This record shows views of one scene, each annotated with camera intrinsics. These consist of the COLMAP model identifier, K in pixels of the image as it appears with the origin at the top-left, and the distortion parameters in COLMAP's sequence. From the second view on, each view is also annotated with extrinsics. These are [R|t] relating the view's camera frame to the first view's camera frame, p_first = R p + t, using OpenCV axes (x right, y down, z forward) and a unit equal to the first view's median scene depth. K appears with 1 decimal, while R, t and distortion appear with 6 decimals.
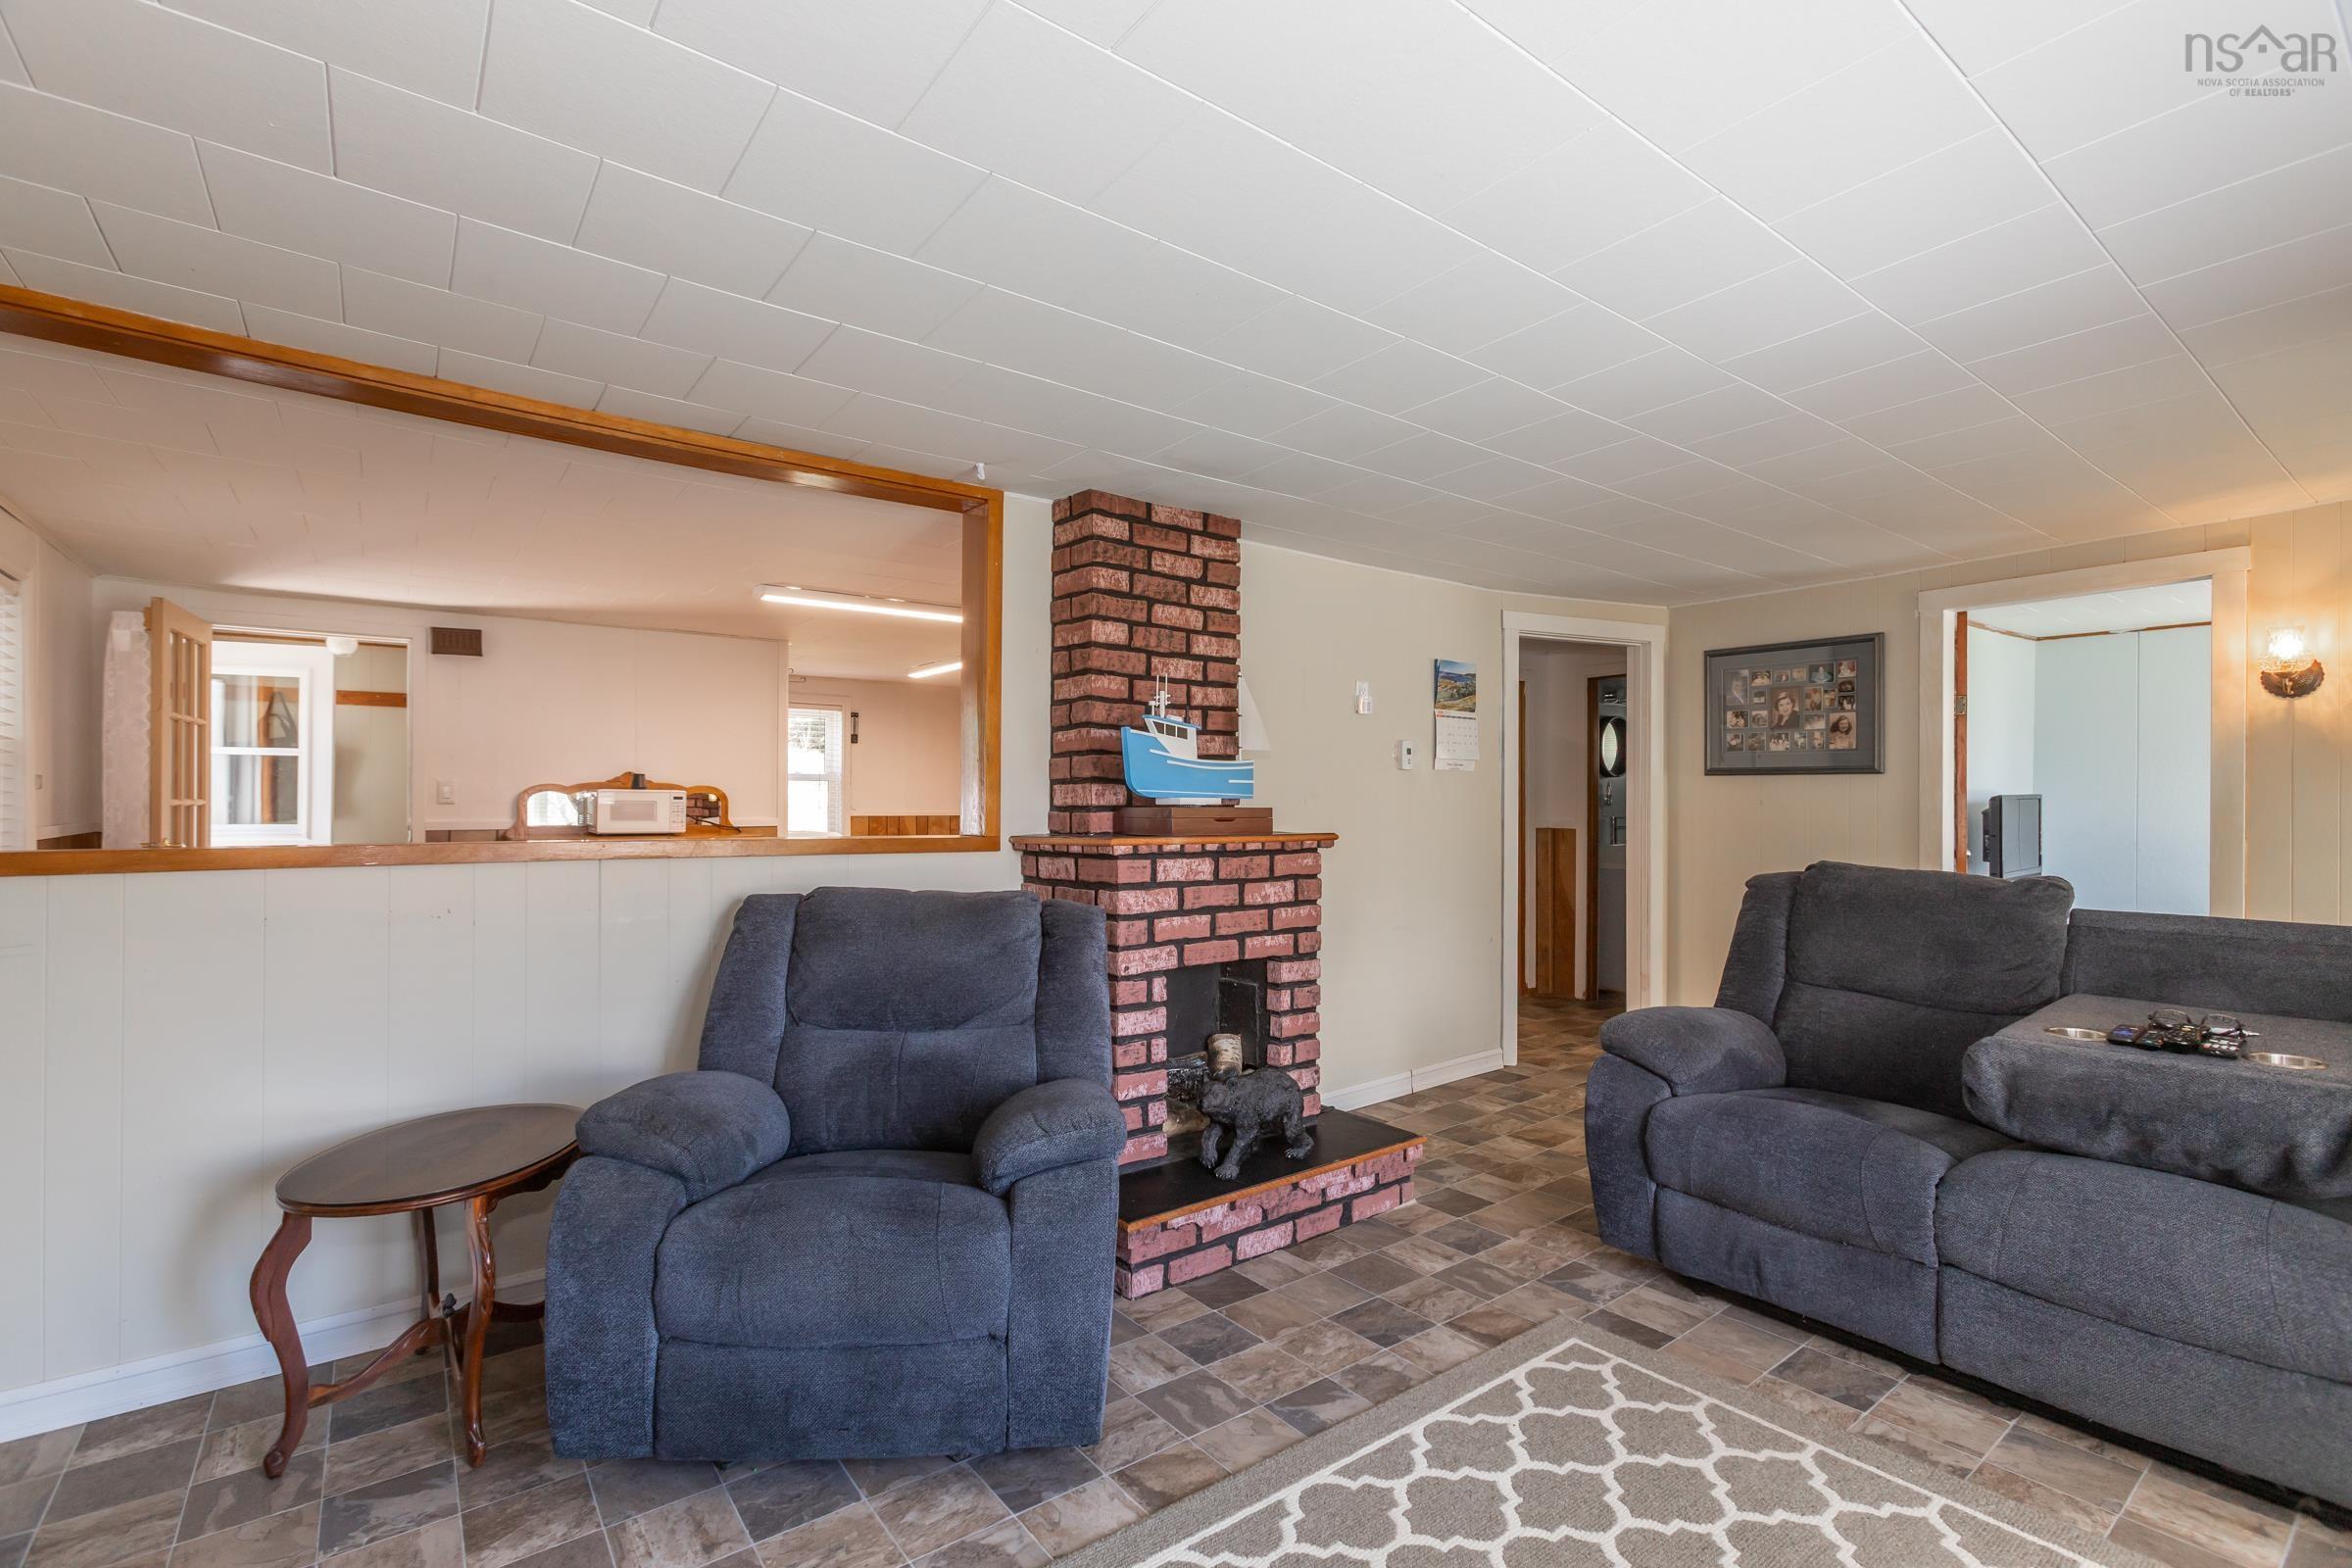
lens RADIAL K [[1047.0, 0, 1167.3], [0, 1047.0, 804.0], [0, 0, 1]] dist [-0.016404, 0.010495]
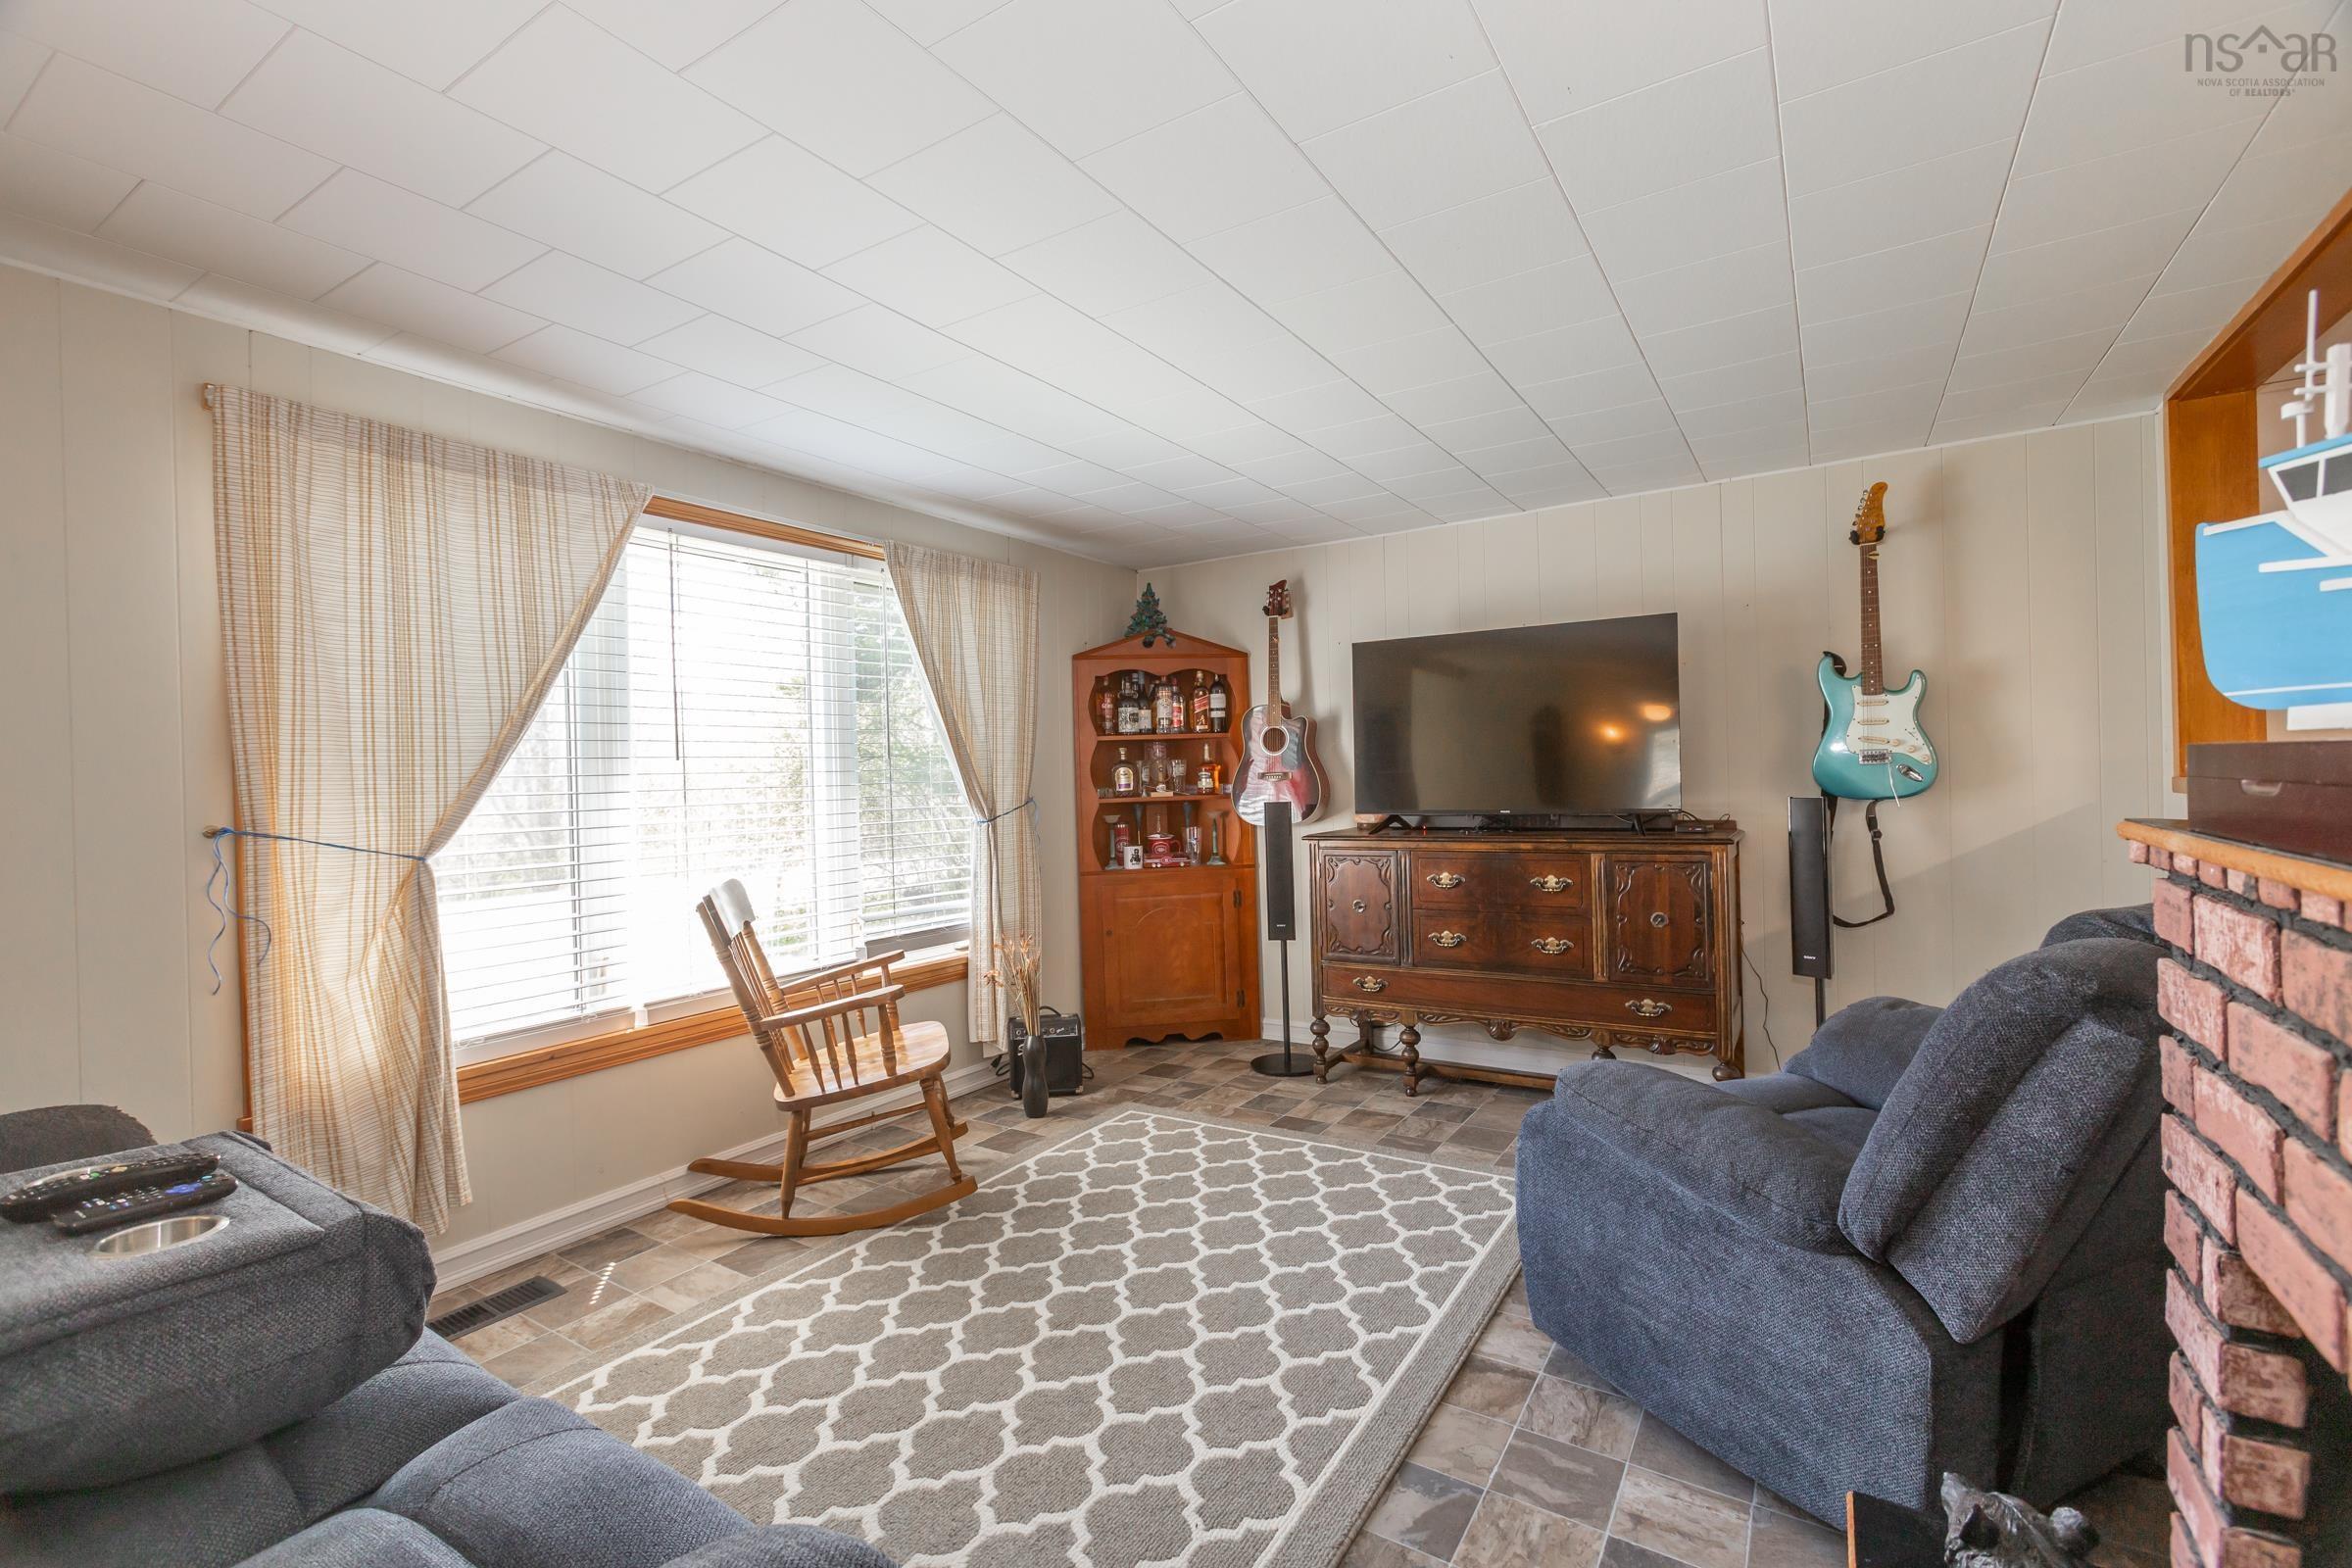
lens RADIAL K [[1047.0, 0, 1178.5], [0, 1047.0, 770.1], [0, 0, 1]] dist [-0.016404, 0.010495]
pose [[-0.935468, 0.023219, -0.352647, 0.406482], [0.025514, 0.999673, -0.001862, 0.003816], [0.352488, -0.010739, -0.935755, 1.156737]]
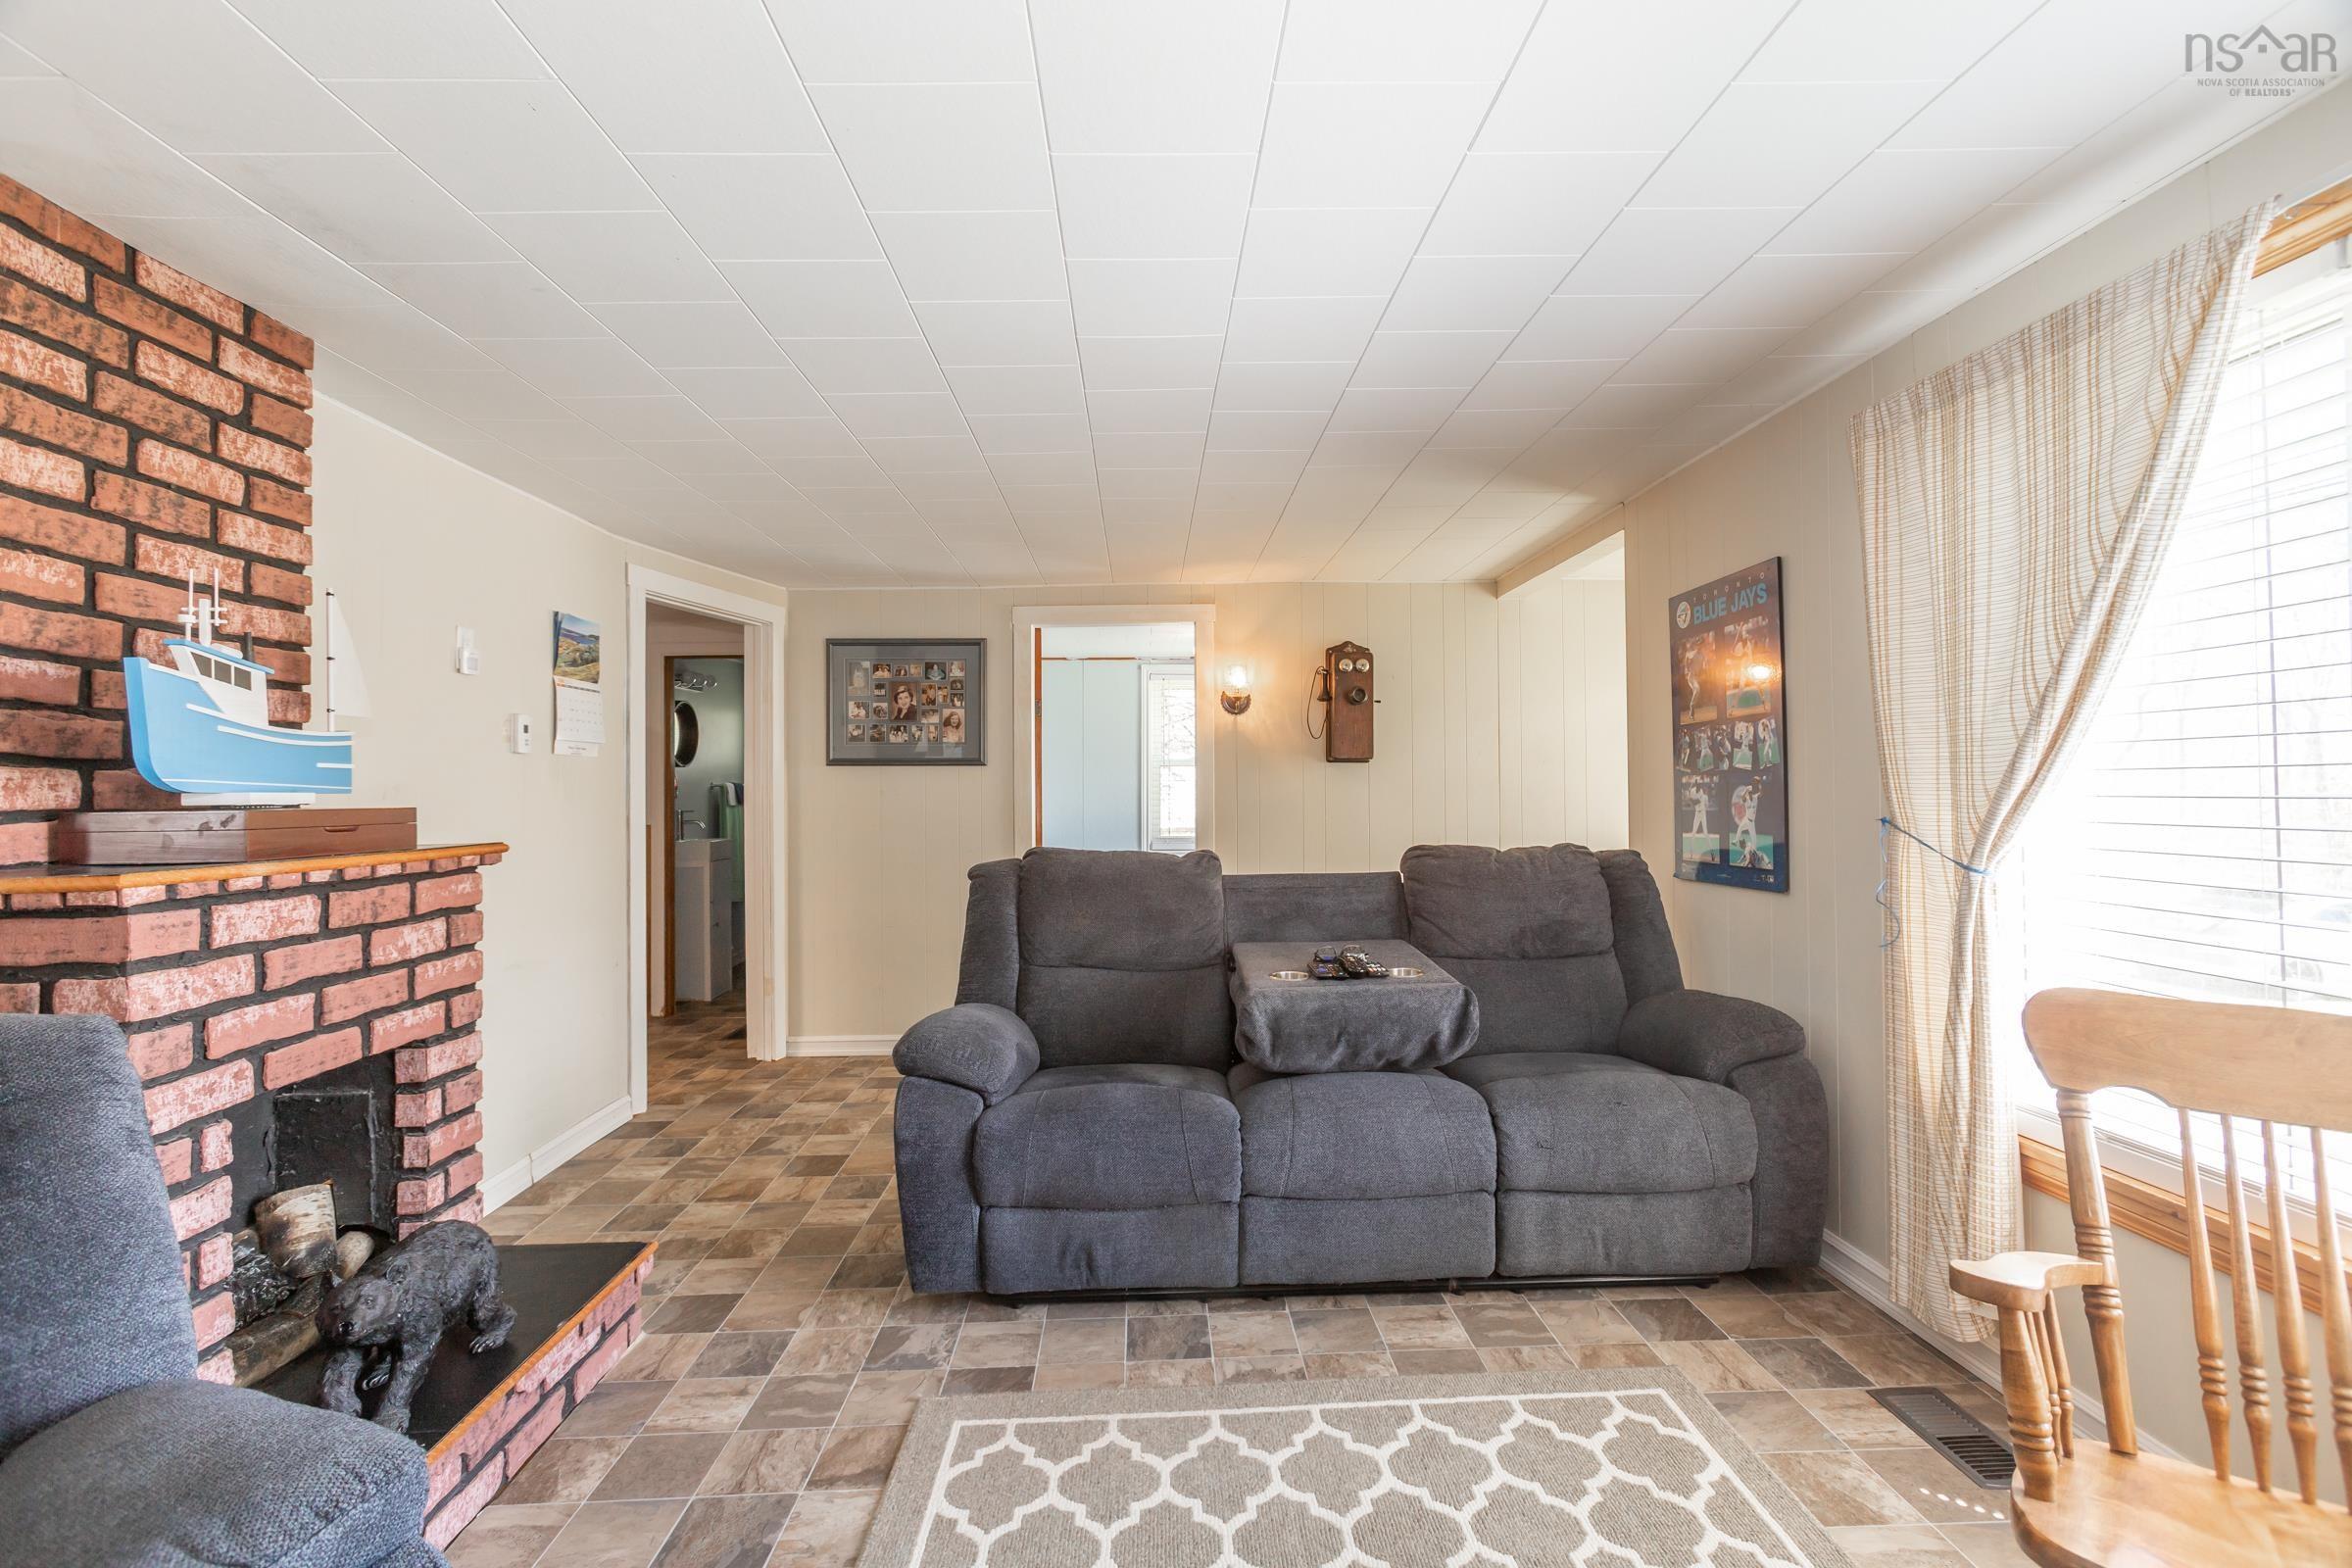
lens RADIAL K [[1047.0, 0, 1172.7], [0, 1047.0, 777.9], [0, 0, 1]] dist [-0.016404, 0.010495]
pose [[0.578344, 0.001675, 0.815791, -0.155307], [0.012179, 0.999869, -0.010688, -0.001867], [-0.815702, 0.016117, 0.578248, 0.270682]]
